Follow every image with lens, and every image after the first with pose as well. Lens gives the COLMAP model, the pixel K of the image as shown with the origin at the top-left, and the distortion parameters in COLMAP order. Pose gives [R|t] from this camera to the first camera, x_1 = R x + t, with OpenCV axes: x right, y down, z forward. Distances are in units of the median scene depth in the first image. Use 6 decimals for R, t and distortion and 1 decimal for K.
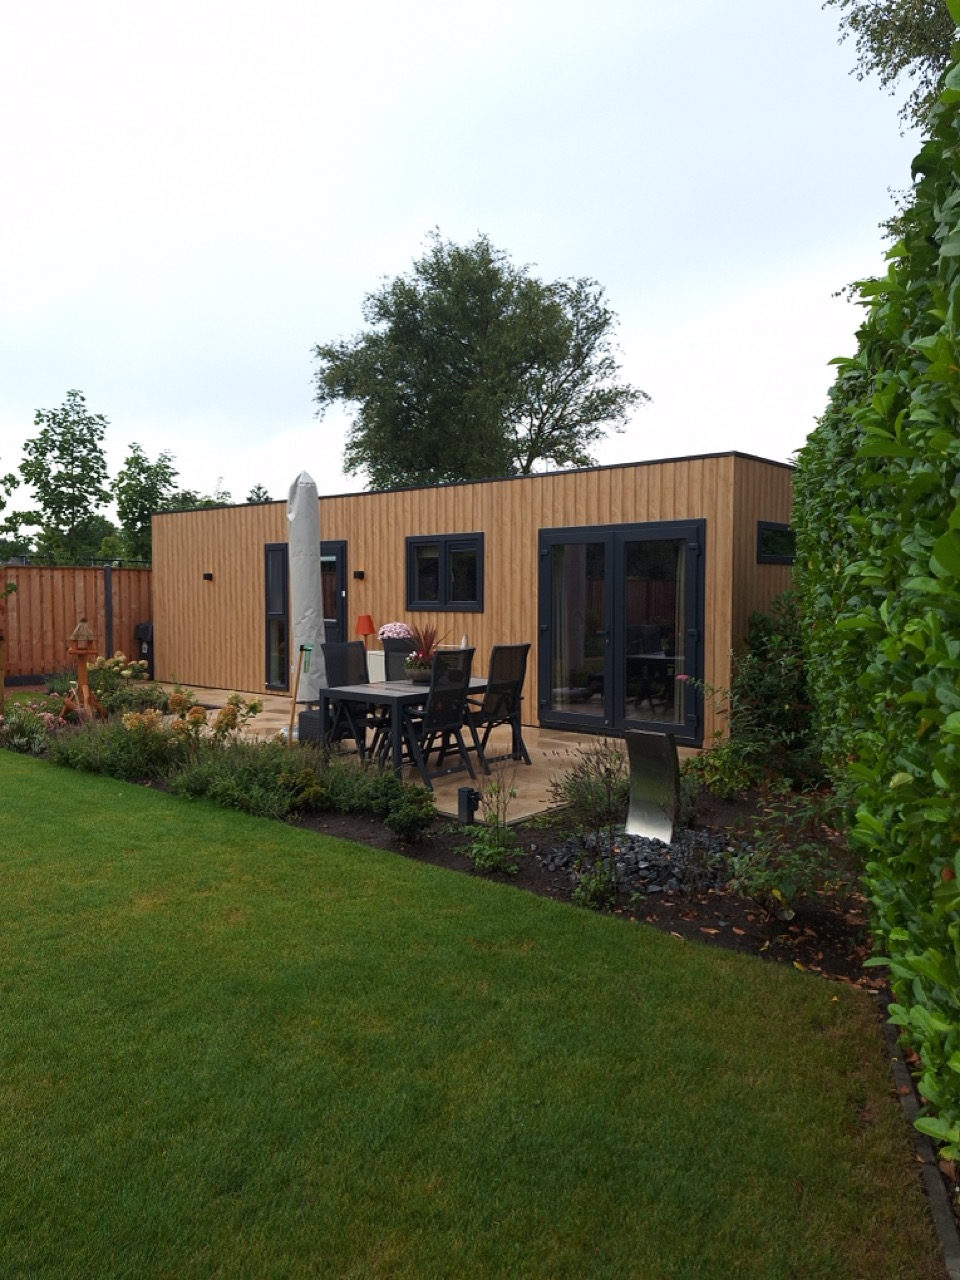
lens RADIAL K [[847.3, 0, 480.0], [0, 847.3, 640.0], [0, 0, 1]] dist [0.002012, 0.000018]
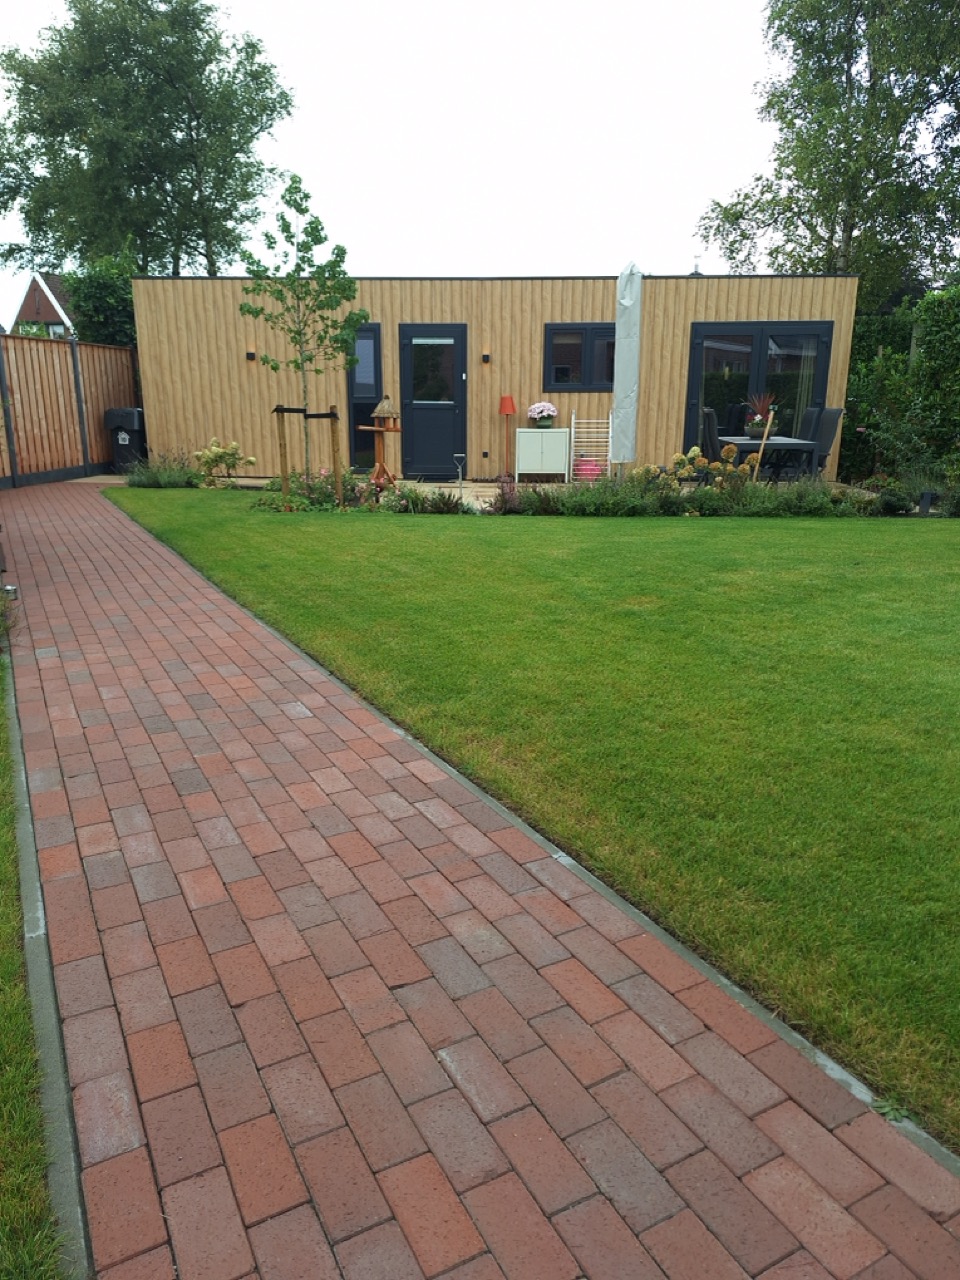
lens RADIAL K [[860.2, 0, 480.0], [0, 860.2, 640.0], [0, 0, 1]] dist [0.001748, -0.002260]
pose [[0.810613, -0.149670, 0.566132, -0.962878], [0.033132, 0.976958, 0.210842, 0.050613], [-0.584644, -0.152154, 0.796894, 0.082981]]
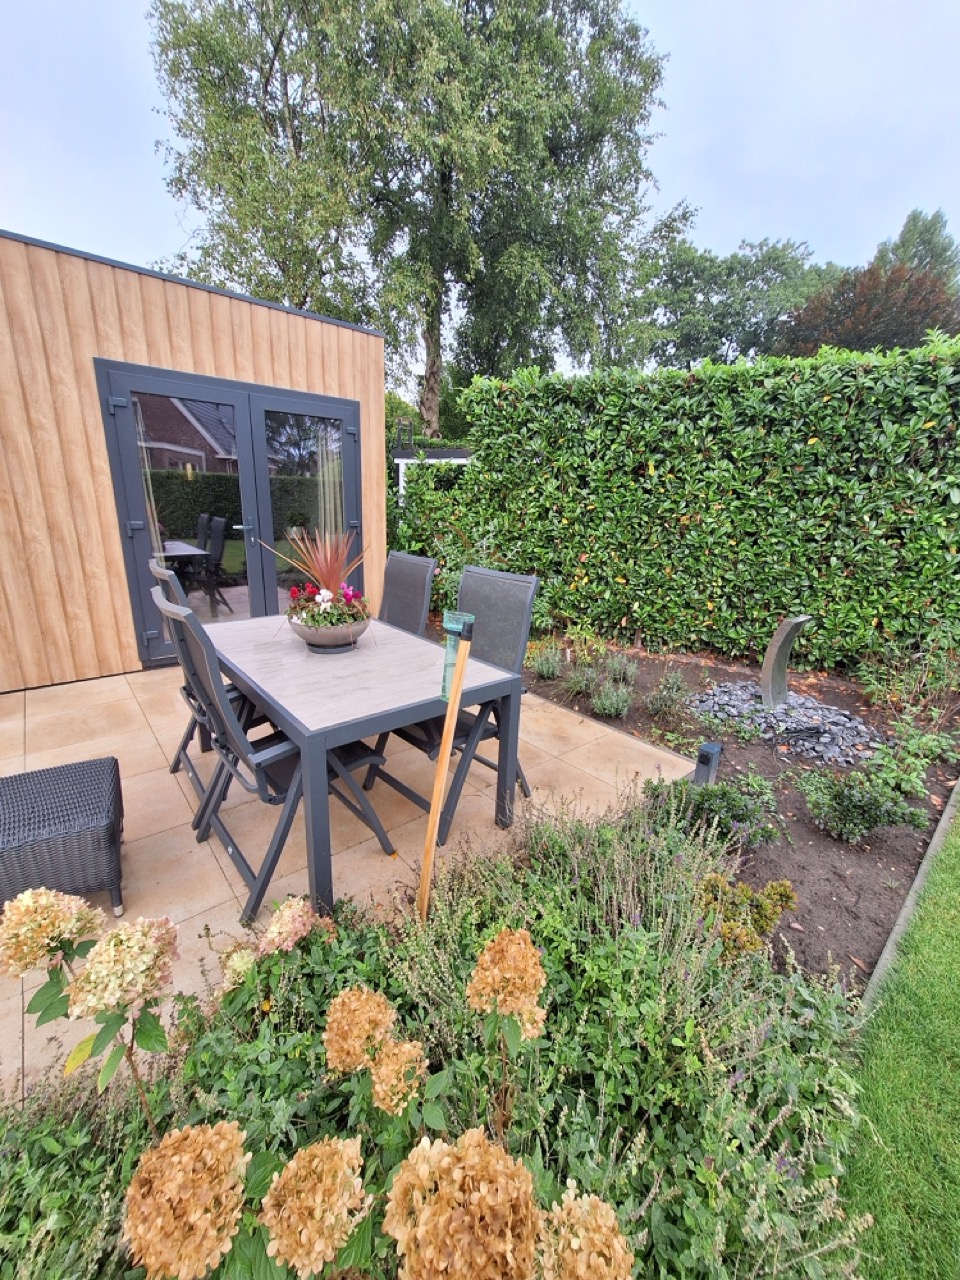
lens RADIAL K [[506.8, 0, 480.0], [0, 506.8, 640.0], [0, 0, 1]] dist [0.000530, -0.000056]
pose [[0.162319, -0.247417, 0.955216, -0.273393], [0.030925, 0.968854, 0.245694, -0.015899], [-0.986254, -0.010341, 0.164914, 0.649111]]
